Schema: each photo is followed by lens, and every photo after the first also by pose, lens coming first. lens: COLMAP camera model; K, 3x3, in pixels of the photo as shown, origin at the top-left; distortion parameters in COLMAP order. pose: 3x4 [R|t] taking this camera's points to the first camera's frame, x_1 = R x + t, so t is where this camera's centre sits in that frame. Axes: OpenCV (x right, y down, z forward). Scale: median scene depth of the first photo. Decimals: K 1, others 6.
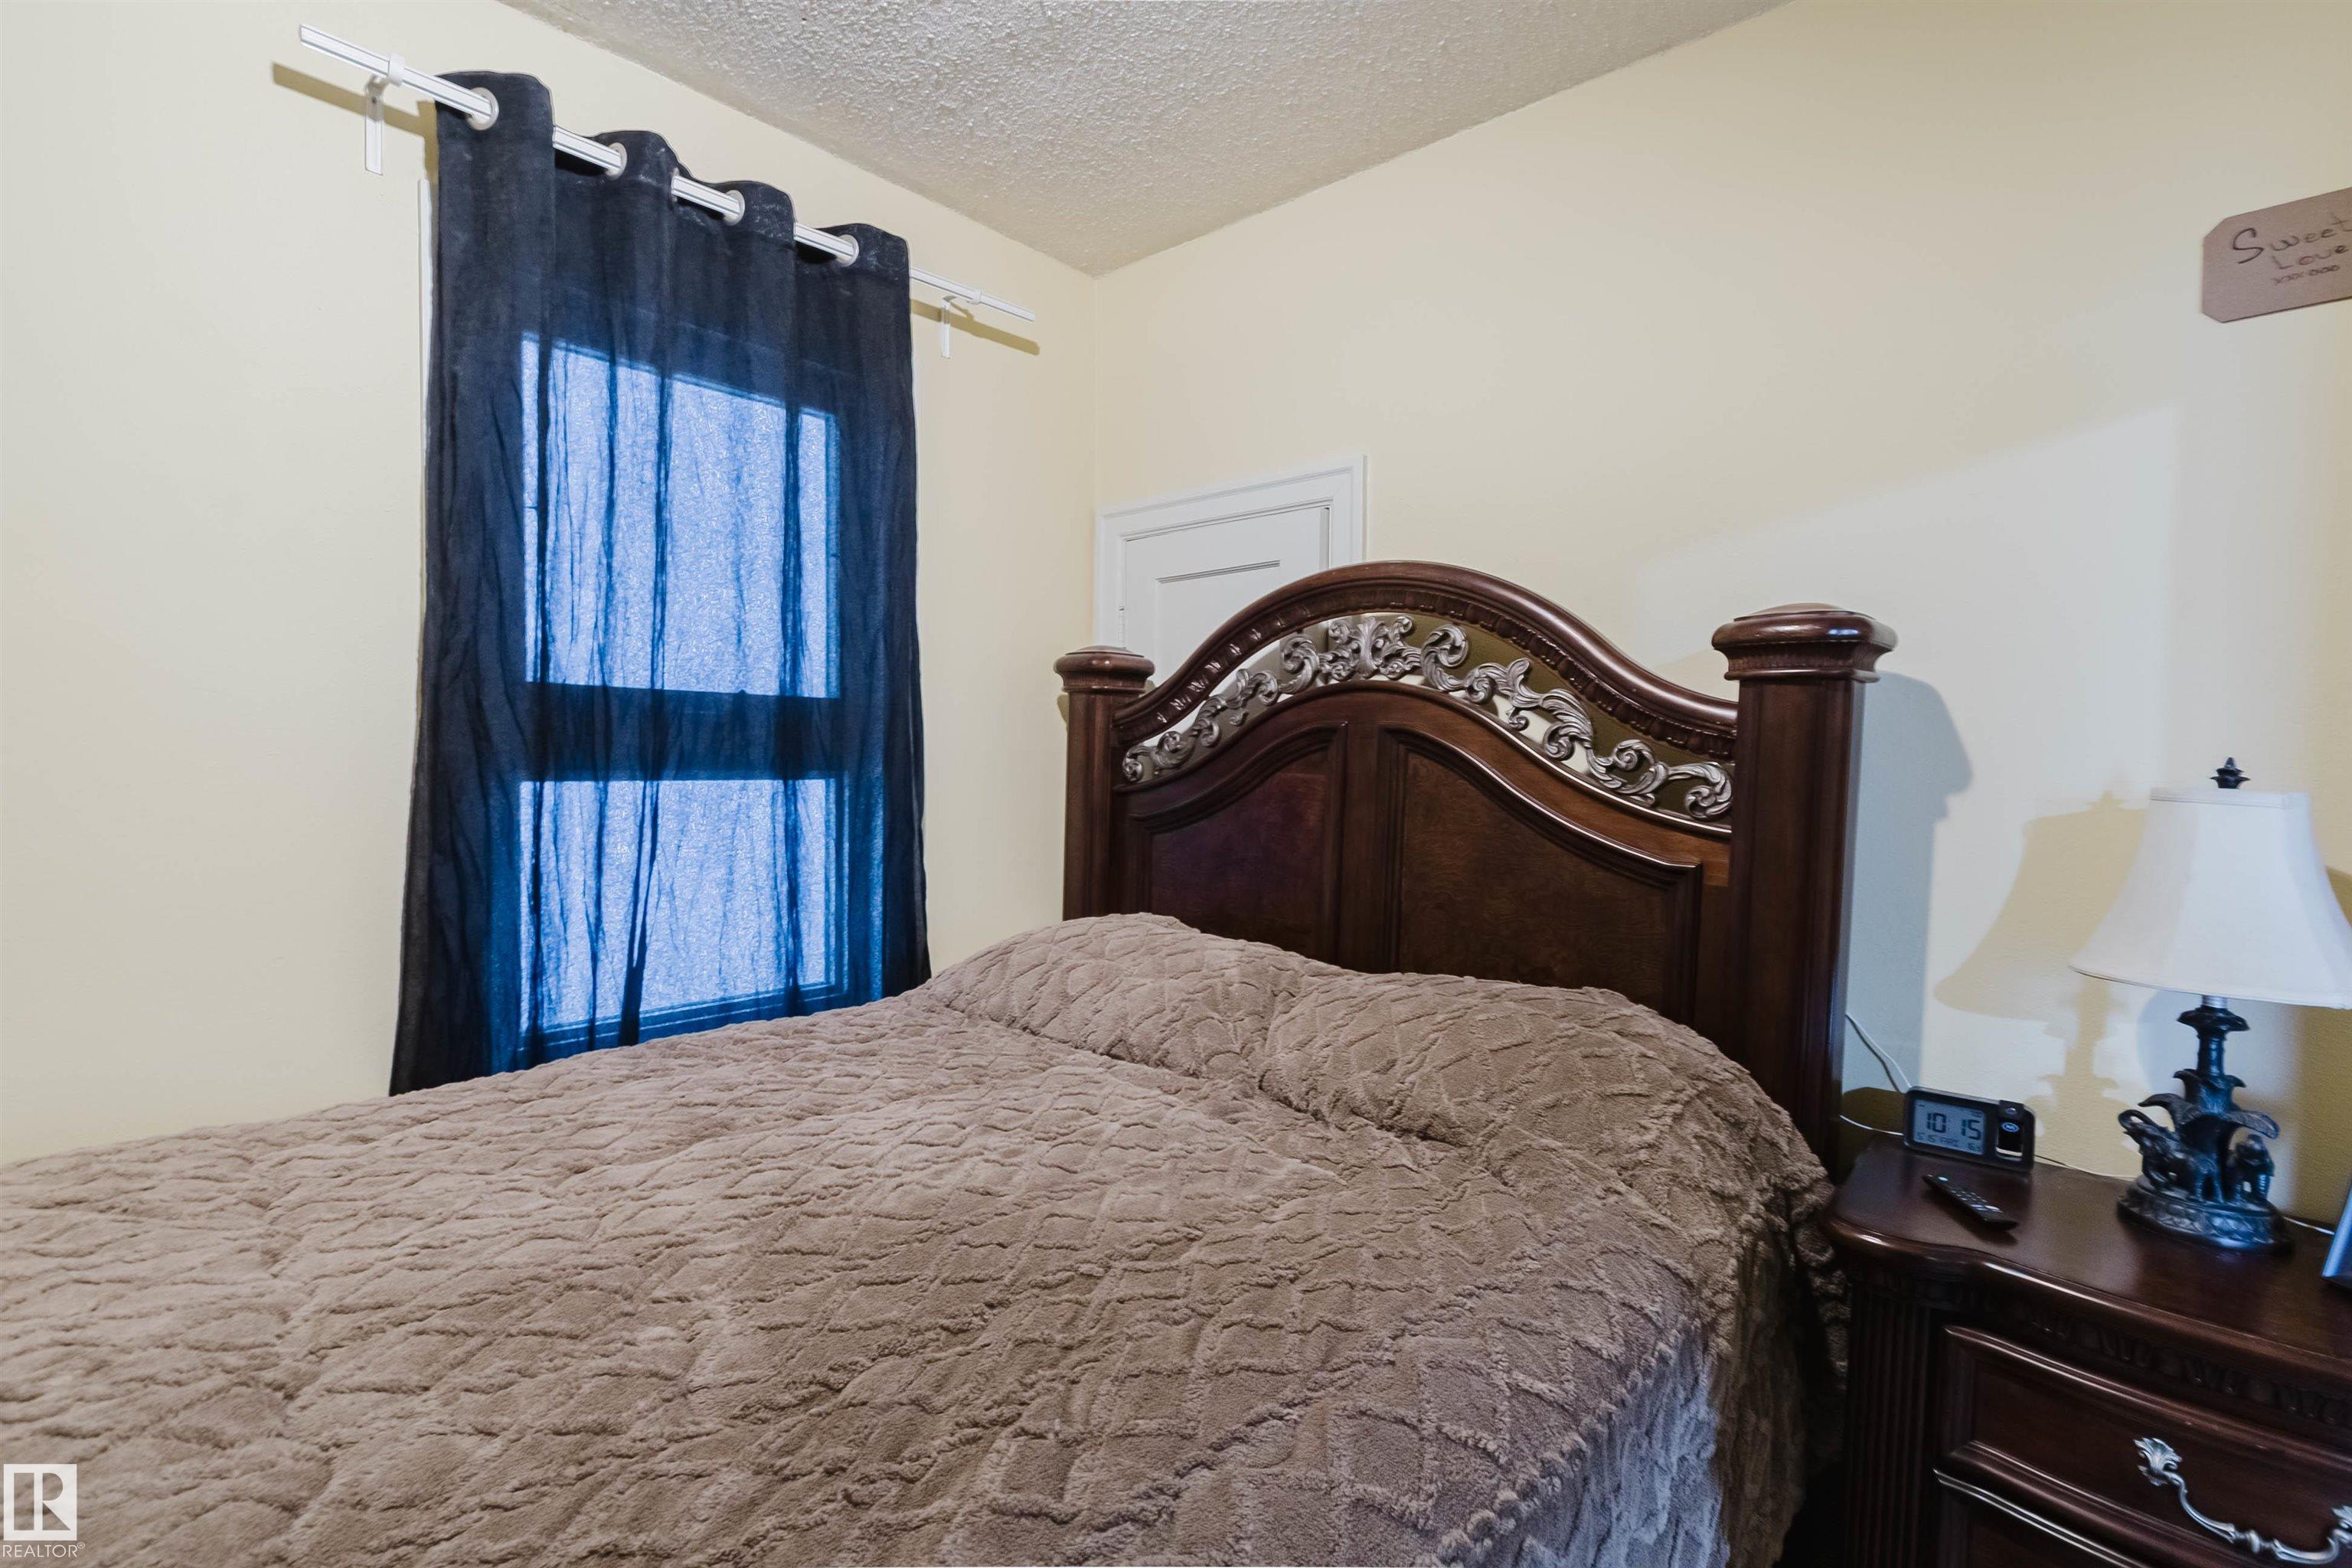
lens RADIAL K [[1062.9, 0, 1174.7], [0, 1062.9, 789.9], [0, 0, 1]] dist [0.000747, -0.000997]
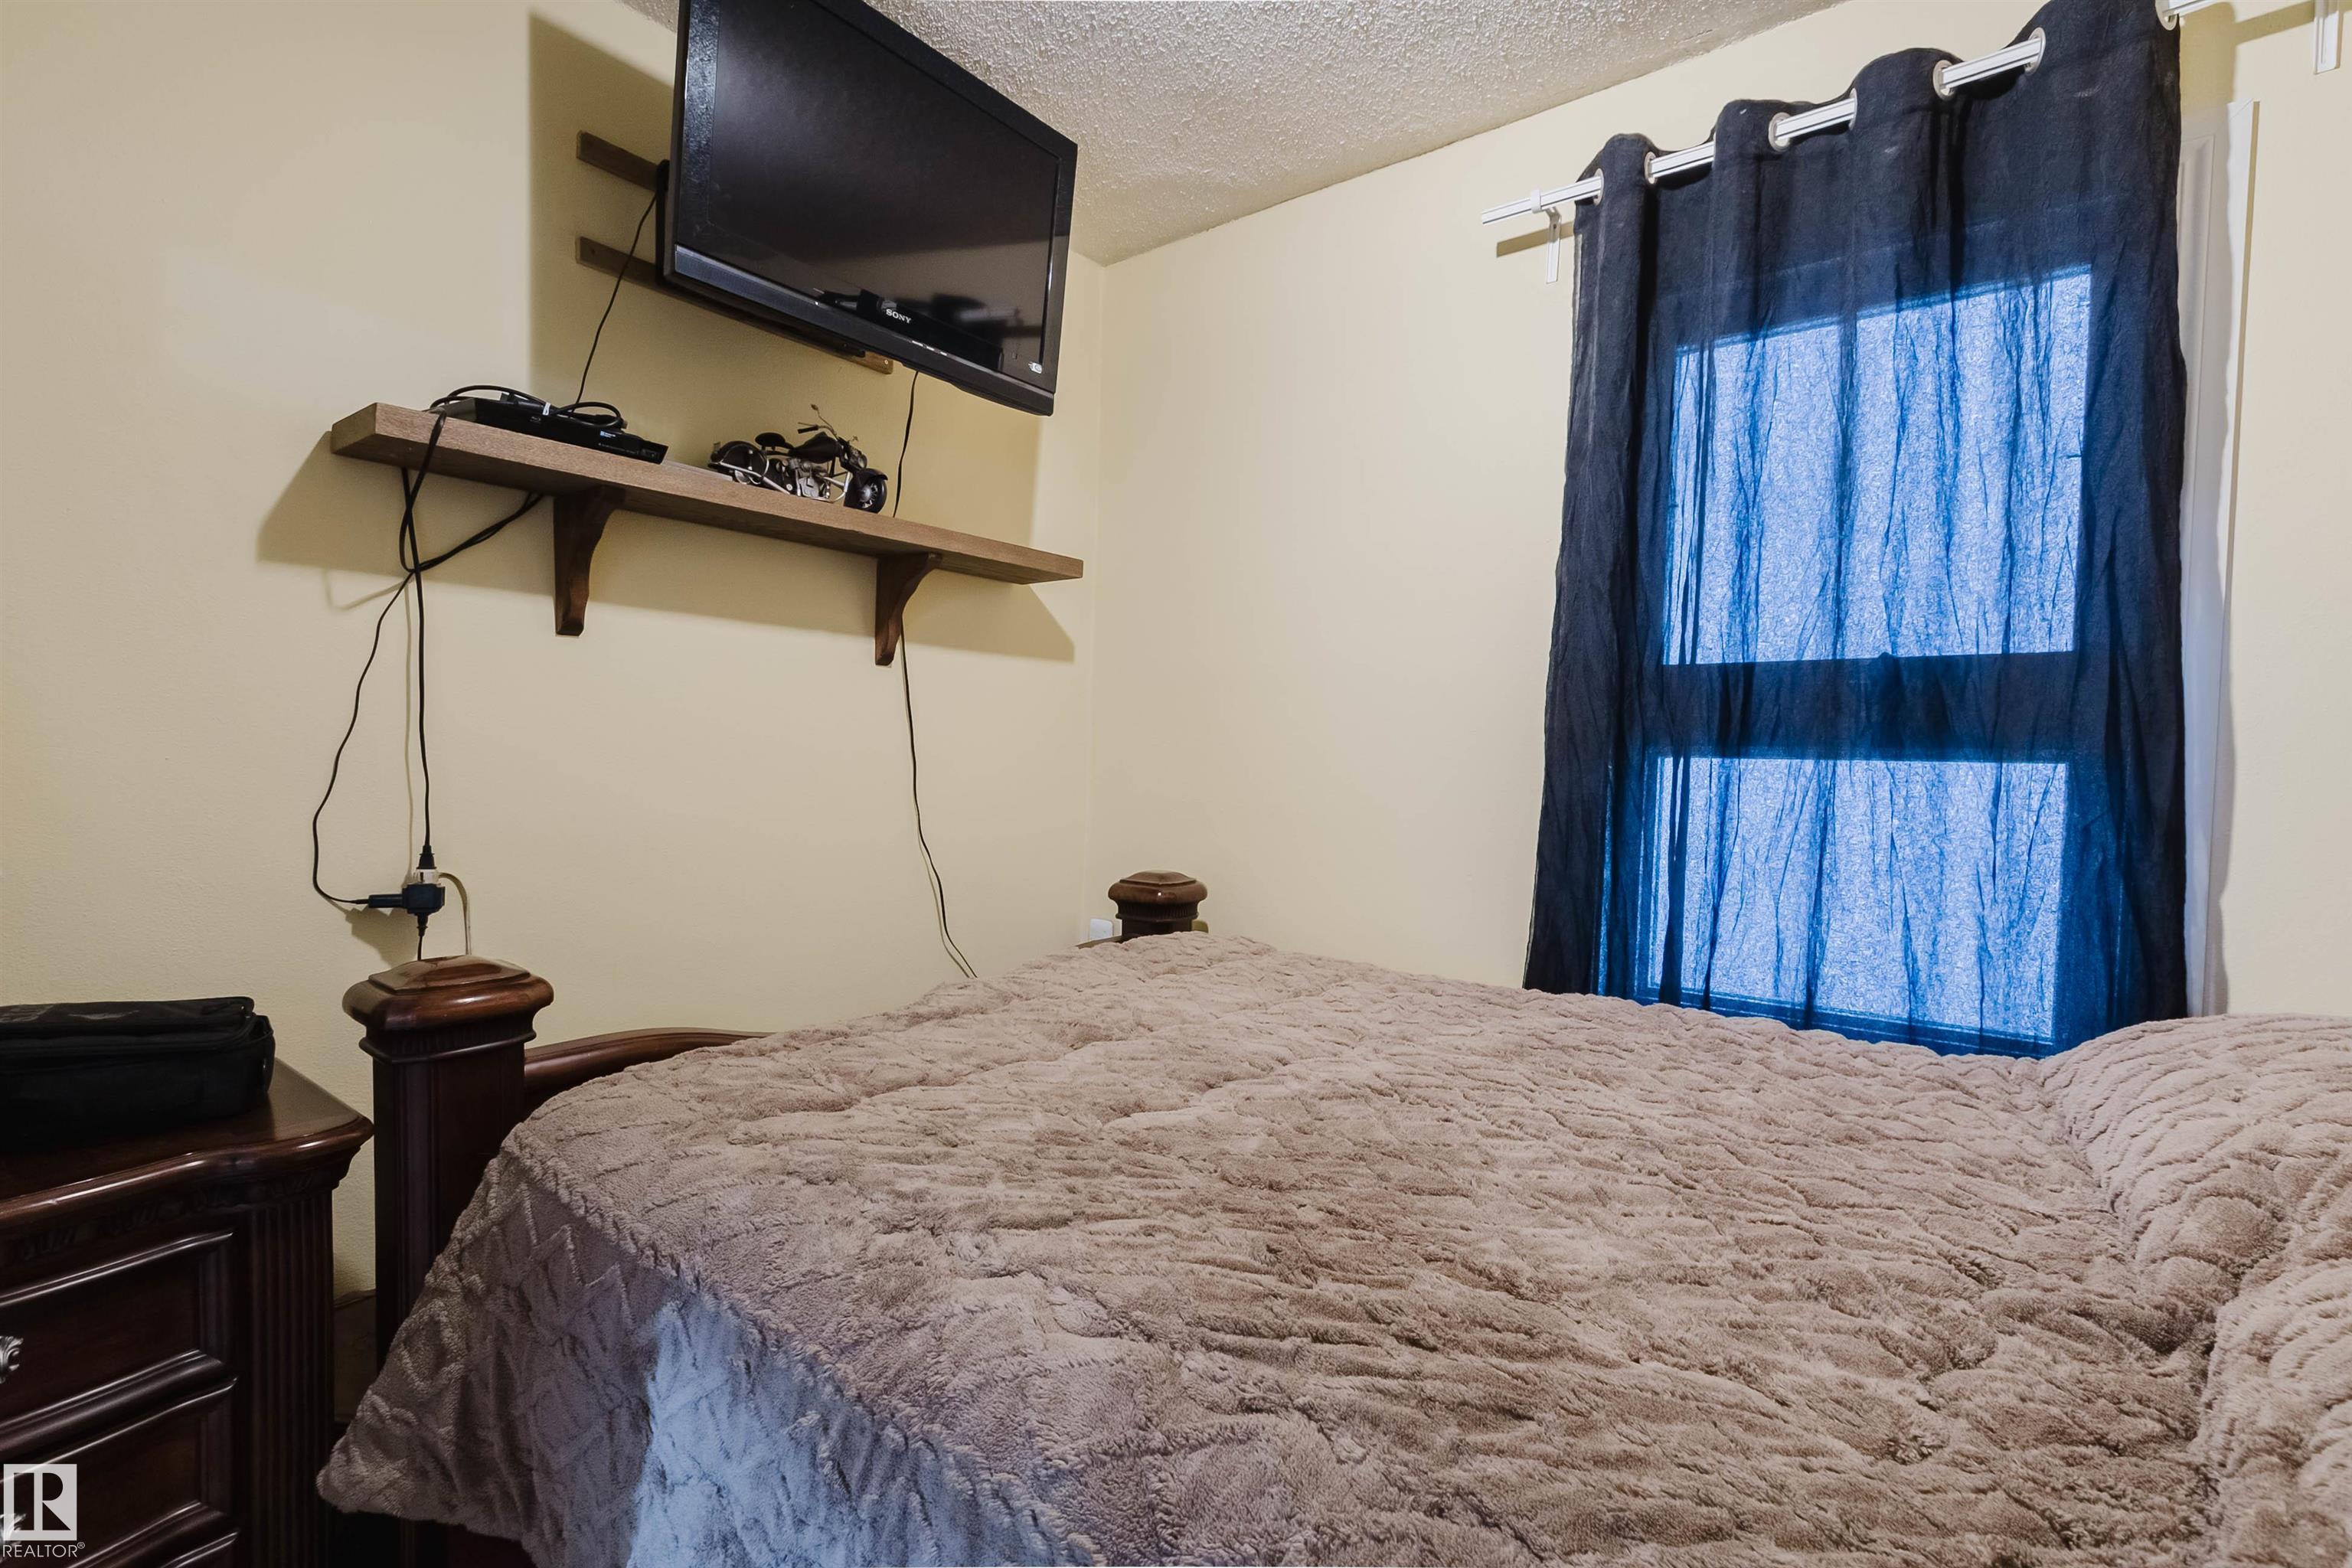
lens RADIAL K [[1062.9, 0, 1174.7], [0, 1062.9, 789.9], [0, 0, 1]] dist [0.000747, -0.000997]
pose [[0.058460, 0.054477, -0.996802, 0.464512], [-0.028806, 0.998186, 0.052864, -0.014920], [0.997874, 0.025624, 0.059923, 0.404472]]
